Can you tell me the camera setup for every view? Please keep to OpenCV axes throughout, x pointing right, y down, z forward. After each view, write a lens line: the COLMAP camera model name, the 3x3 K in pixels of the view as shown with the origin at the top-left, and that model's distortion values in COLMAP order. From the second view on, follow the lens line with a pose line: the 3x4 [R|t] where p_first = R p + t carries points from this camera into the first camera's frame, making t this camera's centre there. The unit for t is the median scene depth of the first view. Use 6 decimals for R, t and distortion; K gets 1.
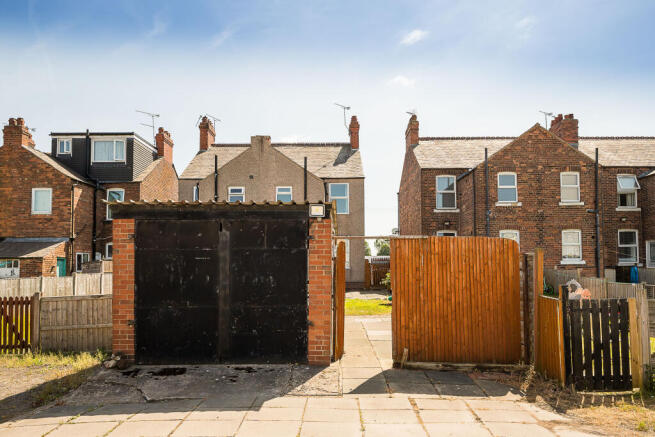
lens RADIAL K [[441.6, 0, 328.7], [0, 441.6, 255.5], [0, 0, 1]] dist [-0.003242, -0.001500]
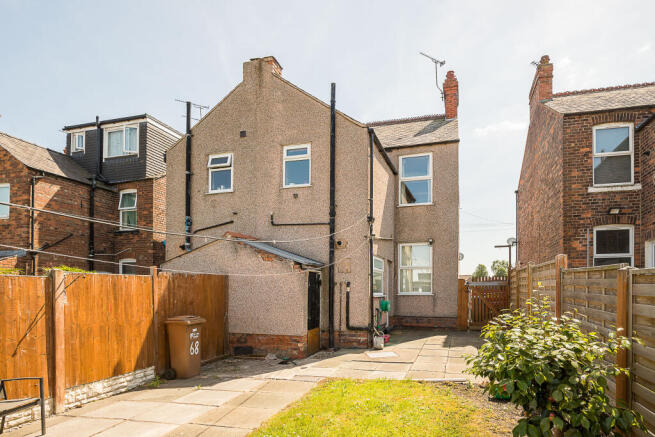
lens RADIAL K [[385.0, 0, 346.2], [0, 385.0, 293.3], [0, 0, 1]] dist [-0.019182, -0.000628]
pose [[0.967403, 0.005690, -0.253179, 0.080005], [0.005109, 0.999106, 0.041977, 0.007543], [0.253191, -0.041902, 0.966508, 0.548210]]
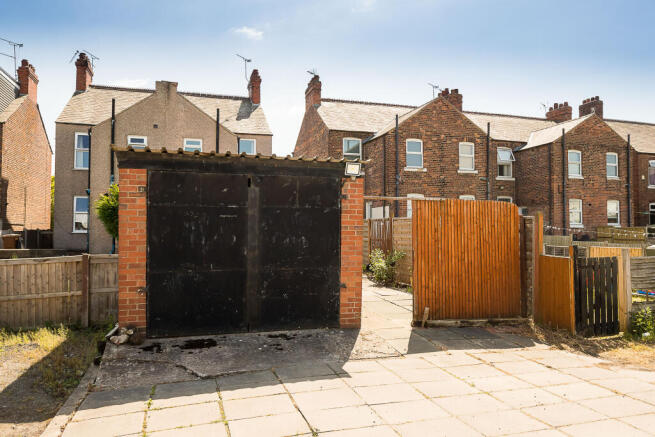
lens RADIAL K [[455.8, 0, 327.5], [0, 455.8, 218.5], [0, 0, 1]] dist [-0.016112, -0.000226]
pose [[0.959615, 0.015026, 0.280914, -0.096591], [-0.016448, 0.999861, 0.002703, 0.001367], [-0.280834, -0.007214, 0.959729, 0.014060]]
